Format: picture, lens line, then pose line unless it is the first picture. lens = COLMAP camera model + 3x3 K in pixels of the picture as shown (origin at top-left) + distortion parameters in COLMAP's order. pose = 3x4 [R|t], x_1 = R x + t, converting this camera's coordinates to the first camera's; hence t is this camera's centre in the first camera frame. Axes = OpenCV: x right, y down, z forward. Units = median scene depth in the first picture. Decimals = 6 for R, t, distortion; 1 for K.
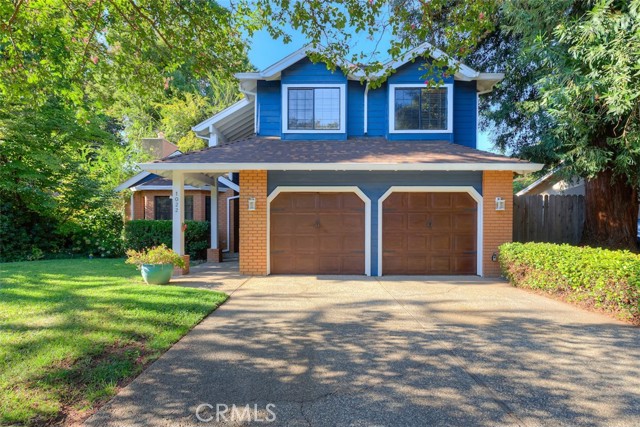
lens RADIAL K [[299.7, 0, 316.6], [0, 299.7, 223.8], [0, 0, 1]] dist [0.002920, 0.000416]
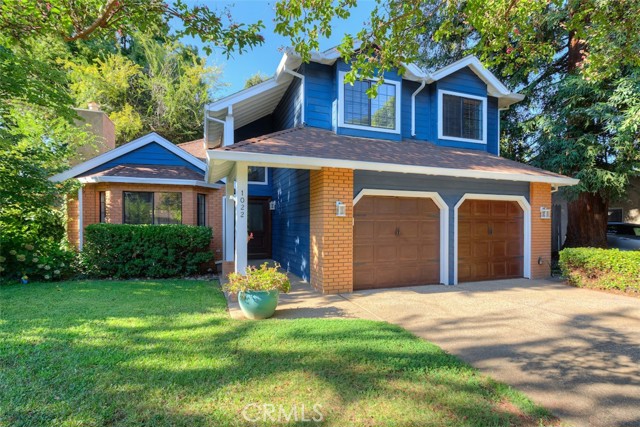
lens RADIAL K [[309.2, 0, 318.7], [0, 309.2, 224.2], [0, 0, 1]] dist [0.004257, 0.000000]
pose [[0.938063, 0.001769, 0.346460, -0.559303], [-0.002209, 0.999997, 0.000876, -0.022662], [-0.346457, -0.001587, 0.938064, 0.204836]]
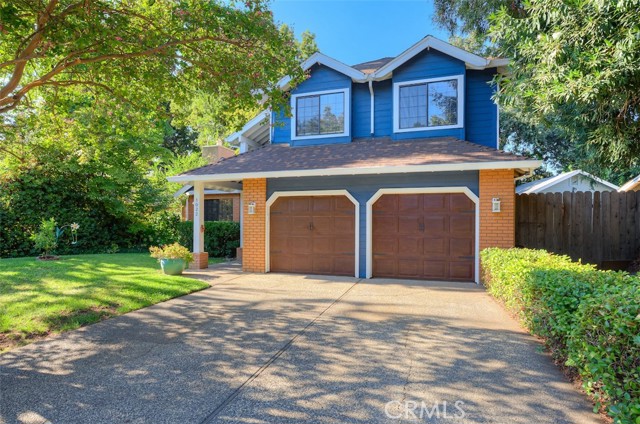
lens RADIAL K [[341.8, 0, 318.5], [0, 341.8, 217.3], [0, 0, 1]] dist [-0.006358, 0.000305]
pose [[0.956548, -0.003246, -0.291556, 0.384936], [-0.000663, 0.999911, -0.013311, -0.015325], [0.291574, 0.012926, 0.956461, -0.147409]]
